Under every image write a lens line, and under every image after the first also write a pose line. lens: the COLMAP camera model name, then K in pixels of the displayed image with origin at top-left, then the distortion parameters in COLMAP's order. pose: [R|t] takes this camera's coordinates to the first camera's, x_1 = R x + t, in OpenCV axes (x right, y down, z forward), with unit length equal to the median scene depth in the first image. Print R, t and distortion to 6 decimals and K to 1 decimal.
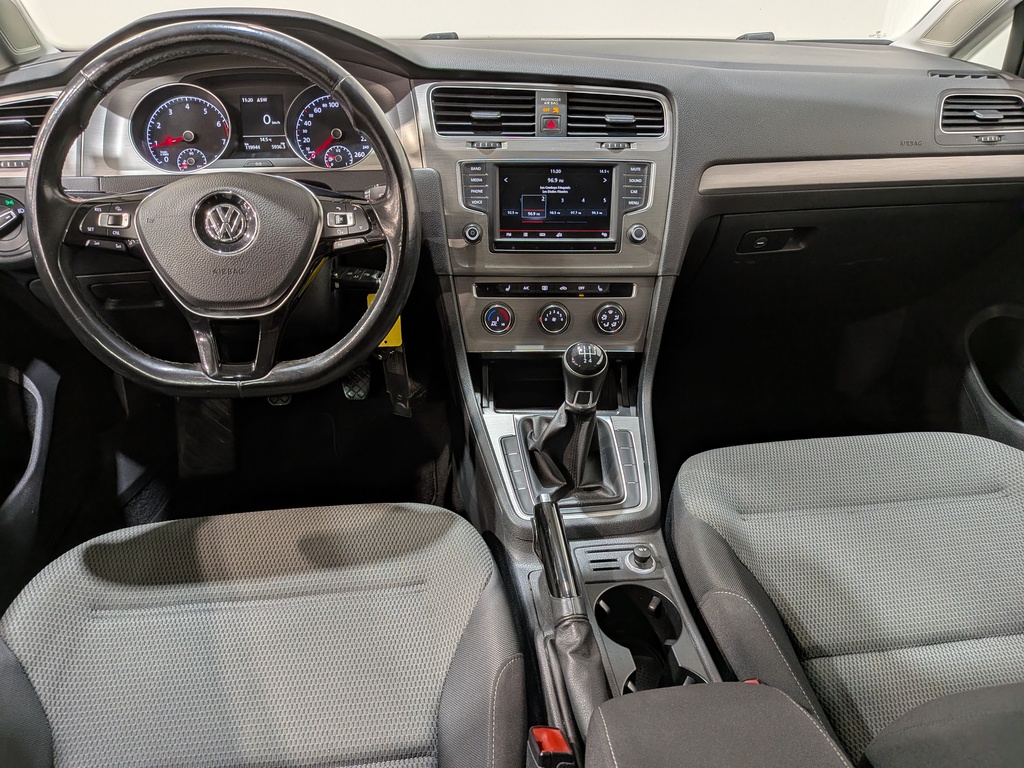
lens RADIAL K [[730.6, 0, 509.1], [0, 730.6, 394.7], [0, 0, 1]] dist [0.088515, -0.165102]
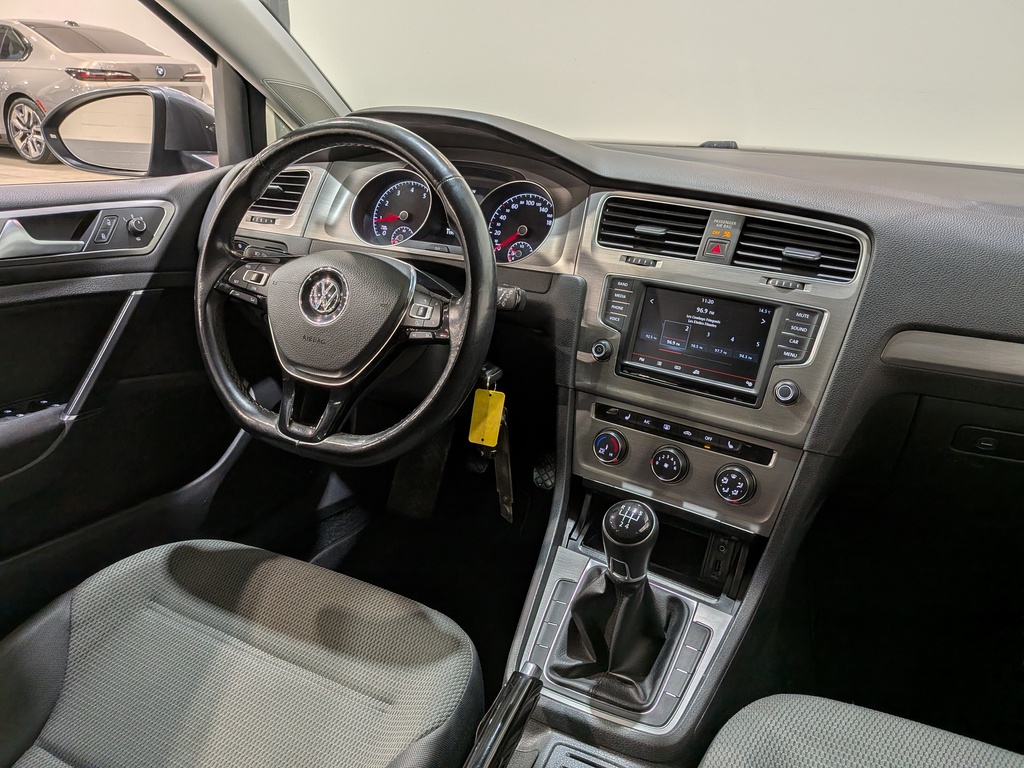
lens RADIAL K [[730.0, 0, 532.3], [0, 730.0, 385.0], [0, 0, 1]] dist [0.117087, -0.256150]
pose [[0.845131, 0.224292, -0.485228, 0.327005], [-0.281770, 0.958290, -0.047804, -0.109433], [0.454268, 0.177123, 0.873080, 0.170167]]
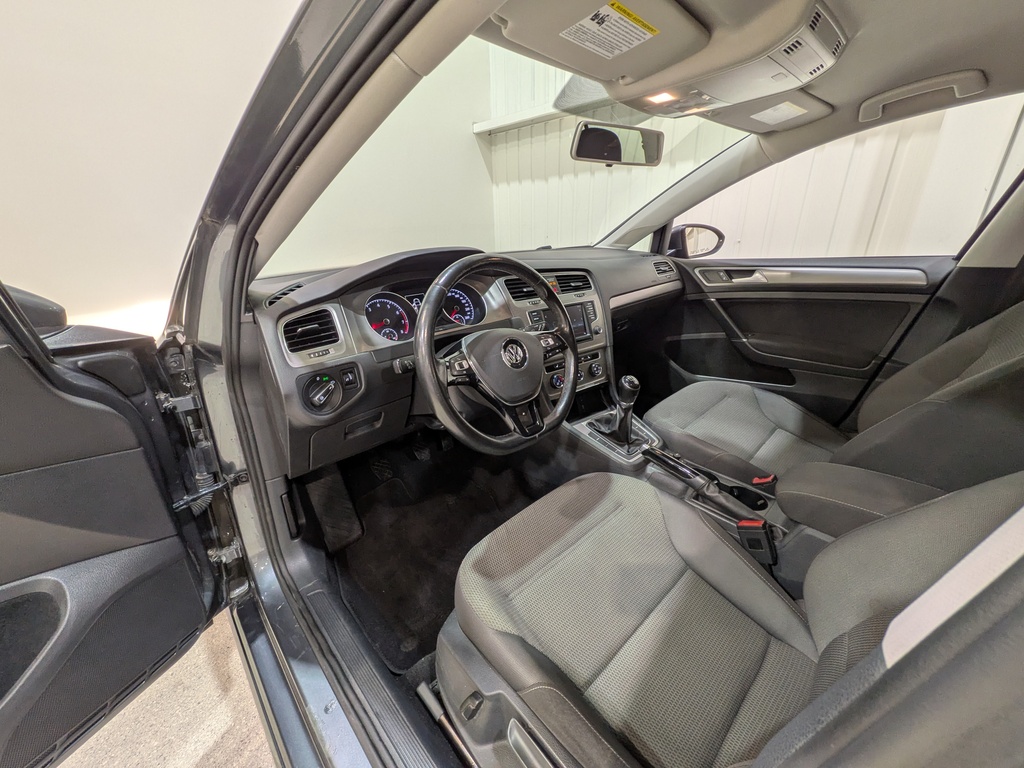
lens RADIAL K [[397.3, 0, 512.1], [0, 397.3, 381.1], [0, 0, 1]] dist [-0.000416, -0.000041]
pose [[0.812362, -0.236637, 0.532983, -0.725507], [0.306507, 0.950803, -0.045029, -0.095120], [-0.496106, 0.199943, 0.844927, 0.125297]]
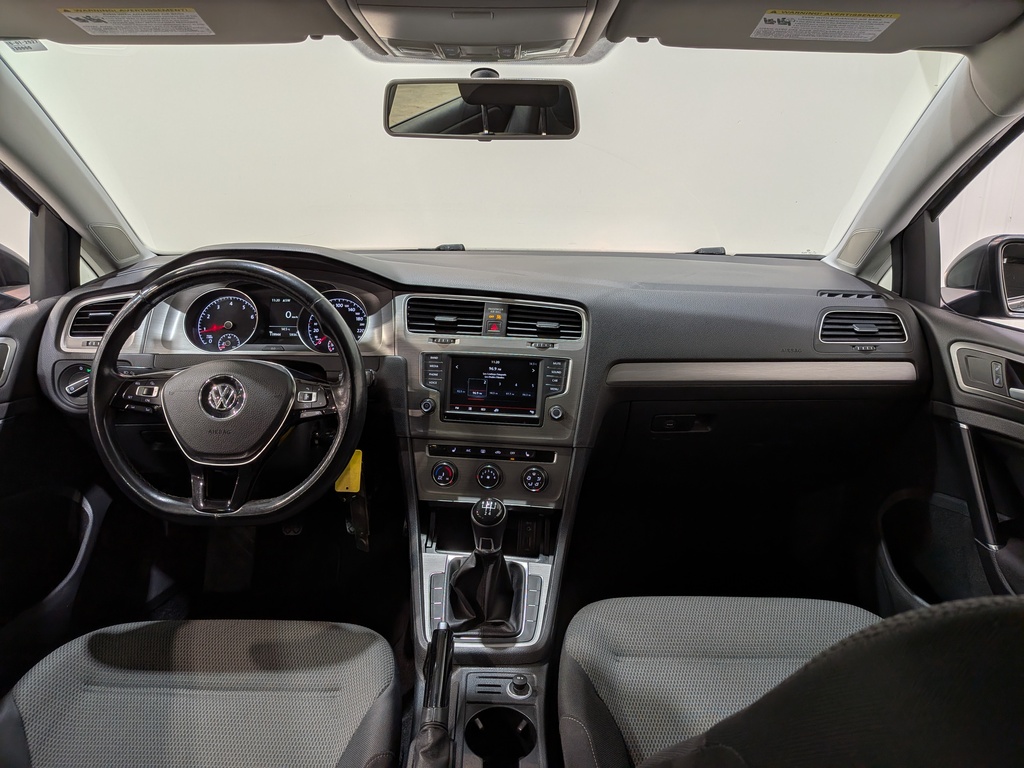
lens RADIAL K [[727.3, 0, 513.8], [0, 727.3, 387.5], [0, 0, 1]] dist [0.099645, -0.185060]
pose [[0.991522, 0.045082, -0.121867, 0.249783], [-0.068831, 0.977715, -0.198335, -0.010809], [0.110210, 0.205041, 0.972529, -0.219189]]
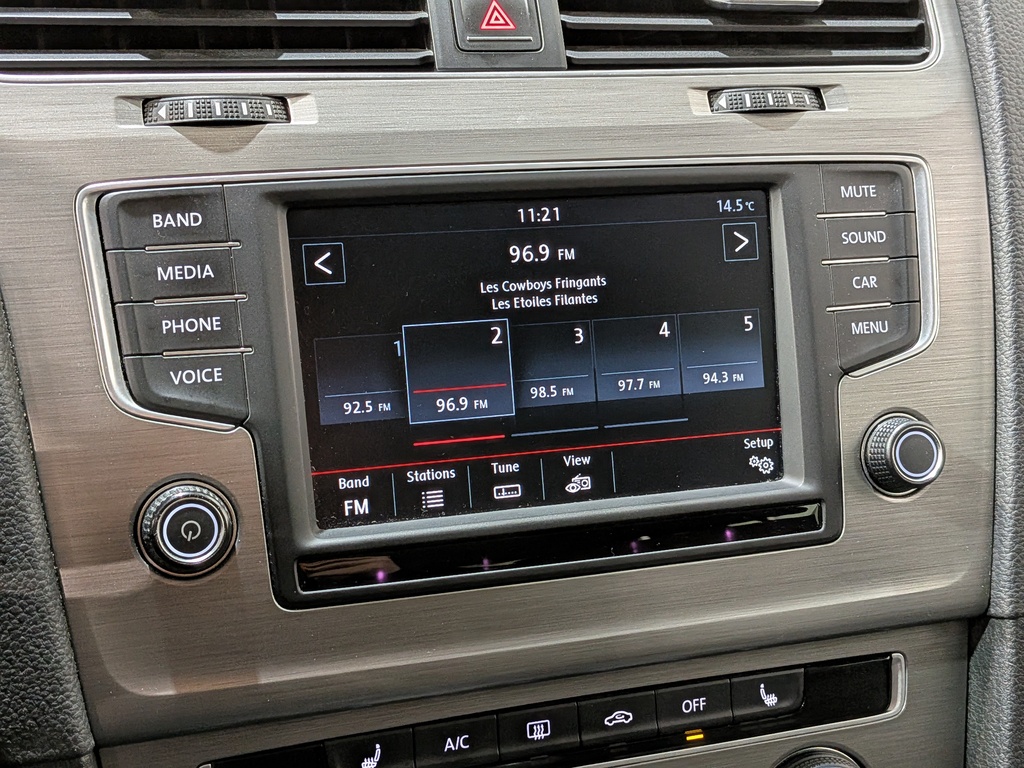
lens RADIAL K [[1470.3, 0, 532.8], [0, 1470.3, 383.1], [0, 0, 1]] dist [0.092900, -0.202312]
pose [[0.951447, -0.081452, 0.296842, -0.075777], [0.127463, 0.982044, -0.139077, -0.189140], [-0.280183, 0.170161, 0.944745, 0.579312]]
